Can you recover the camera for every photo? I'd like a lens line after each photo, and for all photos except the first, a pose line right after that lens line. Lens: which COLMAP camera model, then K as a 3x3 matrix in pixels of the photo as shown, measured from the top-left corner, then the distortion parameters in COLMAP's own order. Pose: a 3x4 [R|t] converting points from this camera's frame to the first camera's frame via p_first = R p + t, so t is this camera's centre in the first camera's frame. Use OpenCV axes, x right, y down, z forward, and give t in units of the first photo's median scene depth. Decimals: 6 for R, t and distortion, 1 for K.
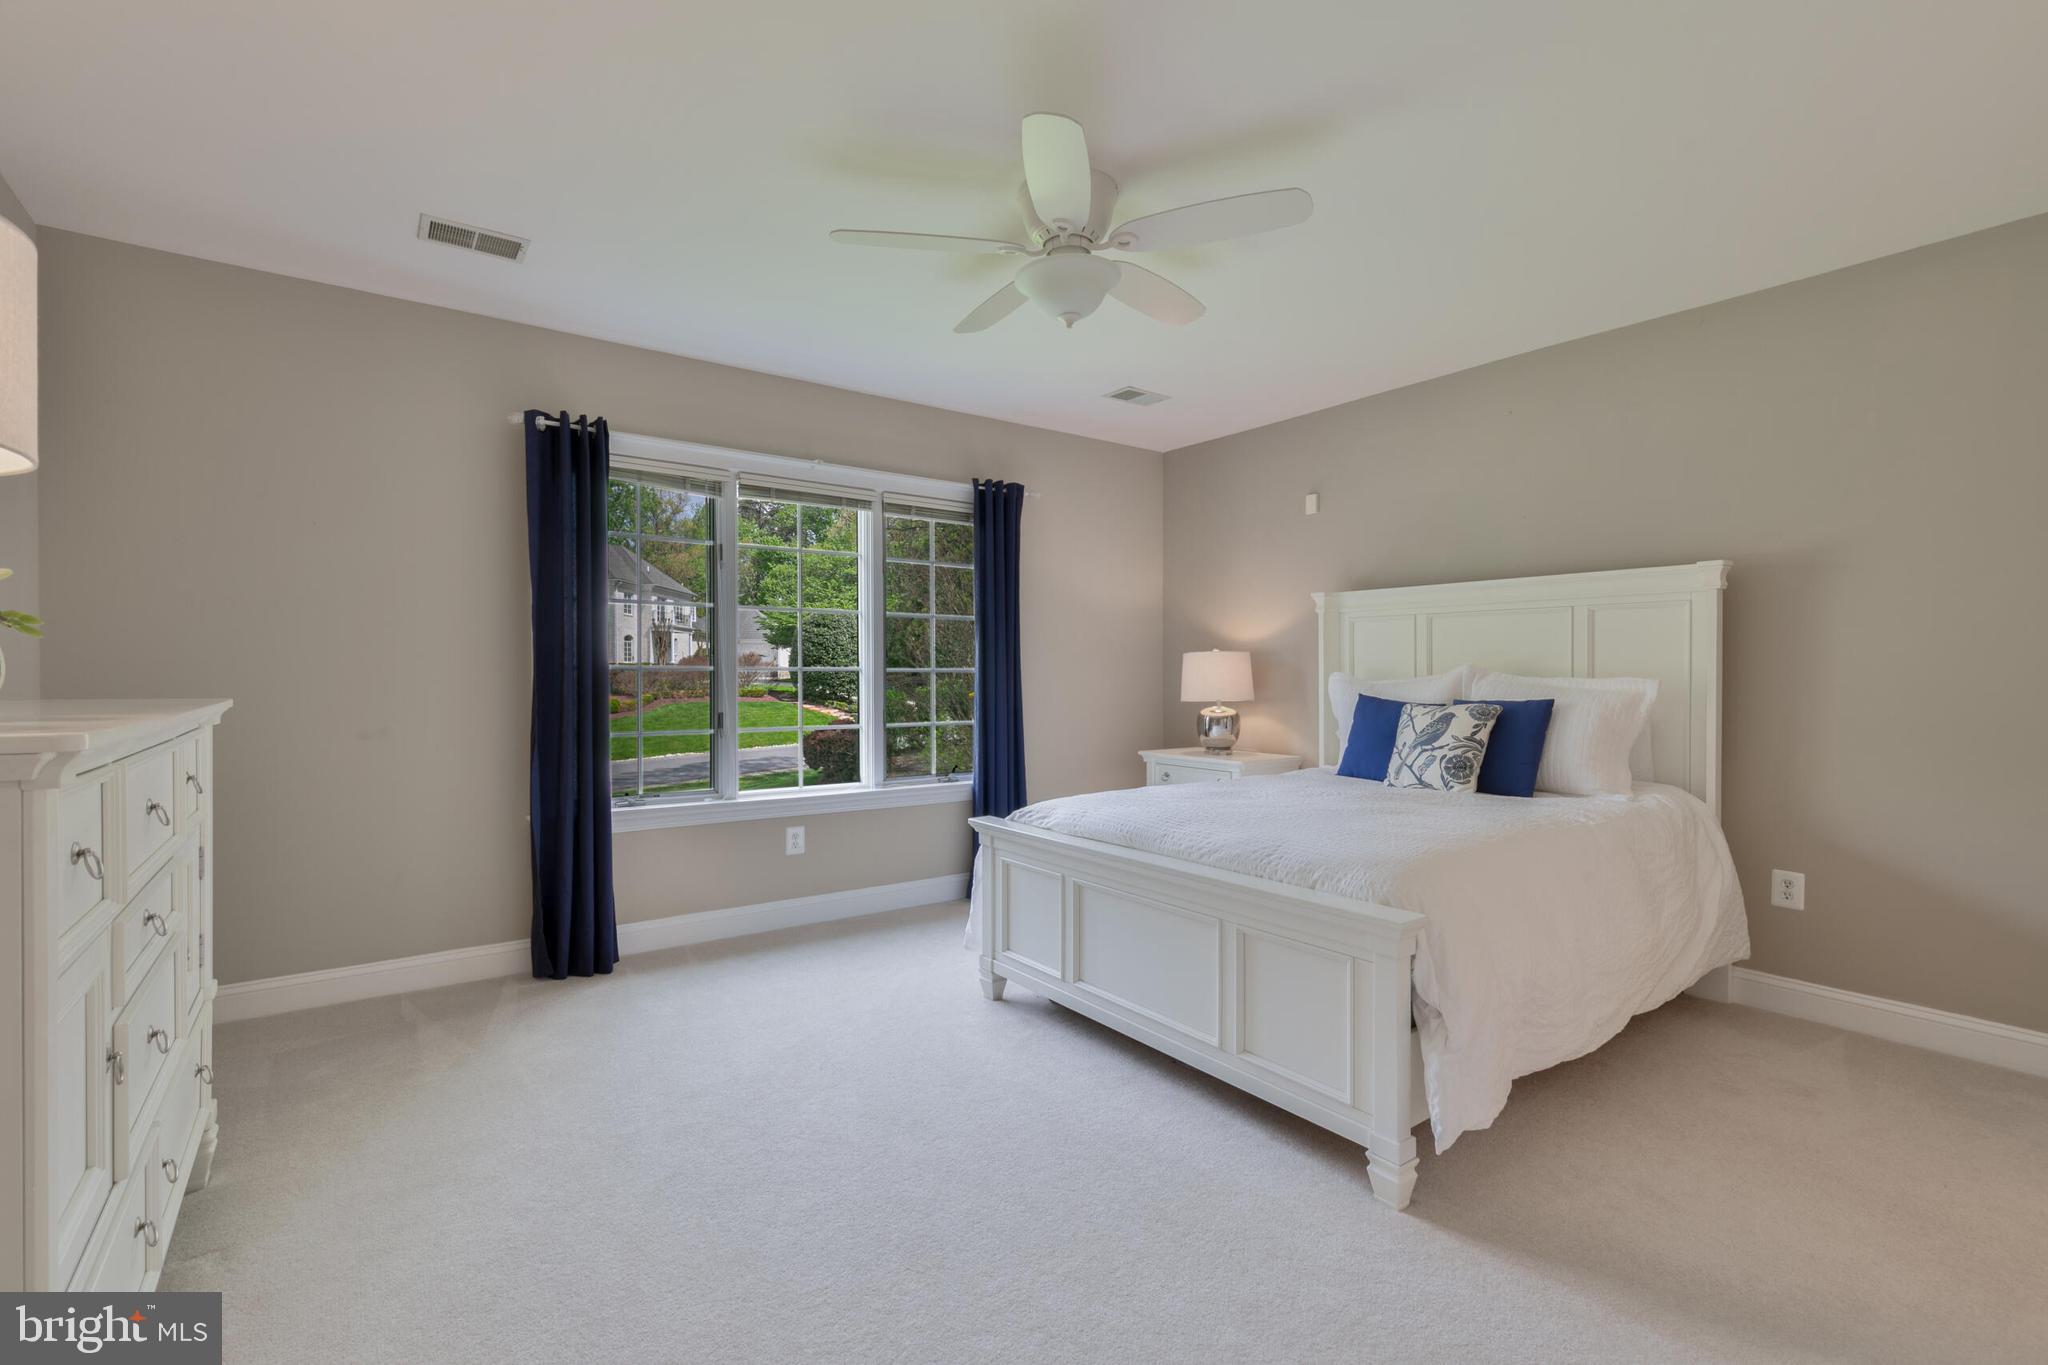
lens RADIAL K [[917.1, 0, 1013.1], [0, 917.1, 679.6], [0, 0, 1]] dist [0.001338, 0.000770]
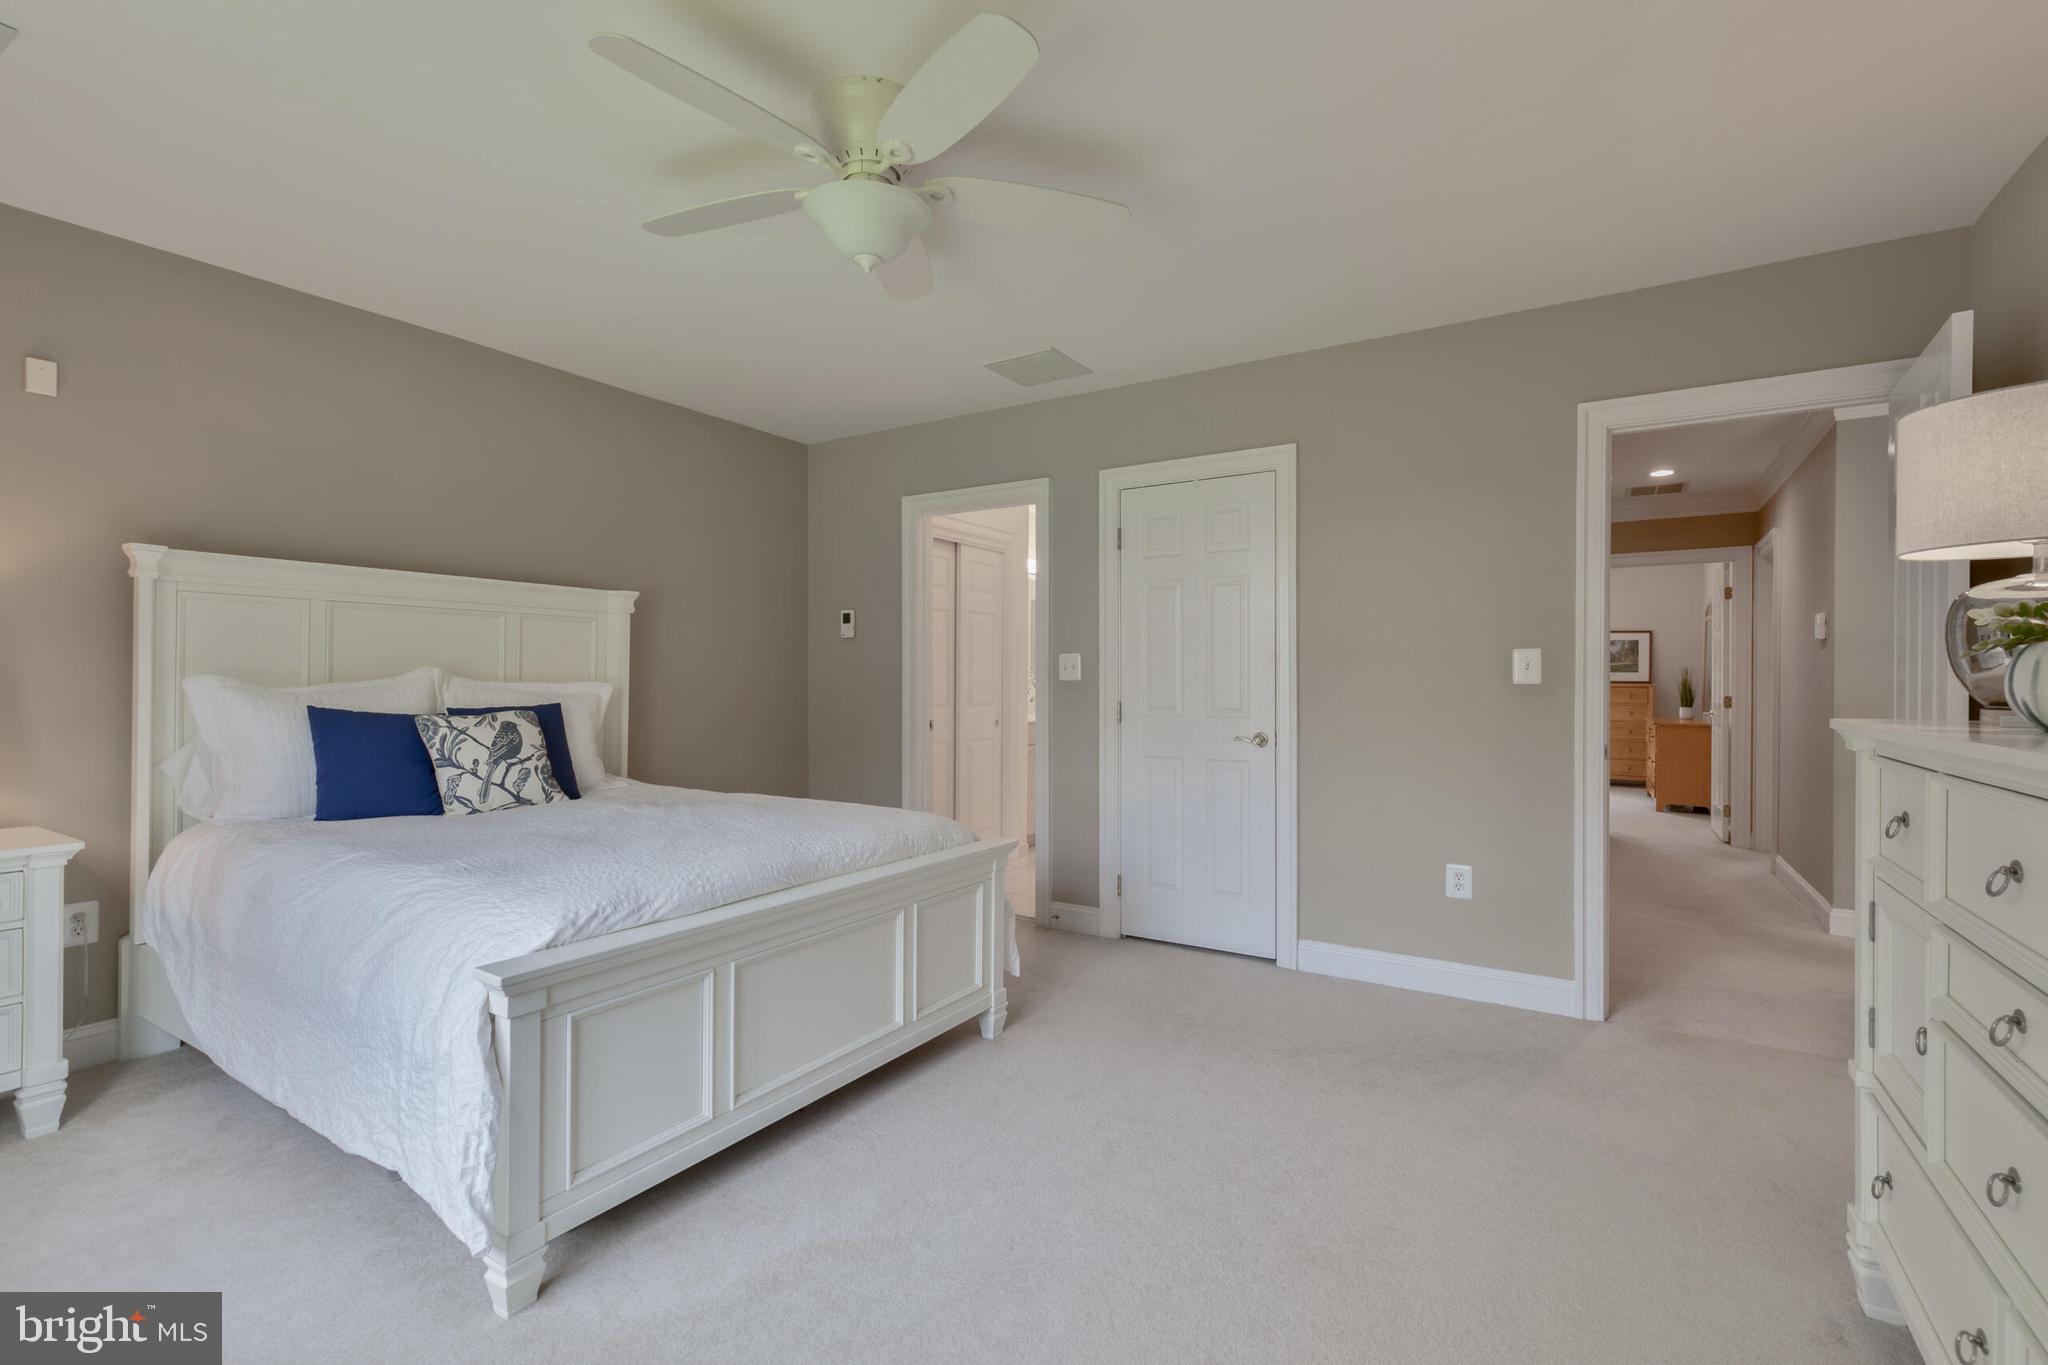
lens RADIAL K [[917.1, 0, 1015.1], [0, 917.1, 682.2], [0, 0, 1]] dist [0.001338, 0.000770]
pose [[-0.356679, -0.003184, 0.934222, -0.578894], [0.002065, 0.999989, 0.004196, -0.006096], [-0.934225, 0.003425, -0.356668, 0.881817]]
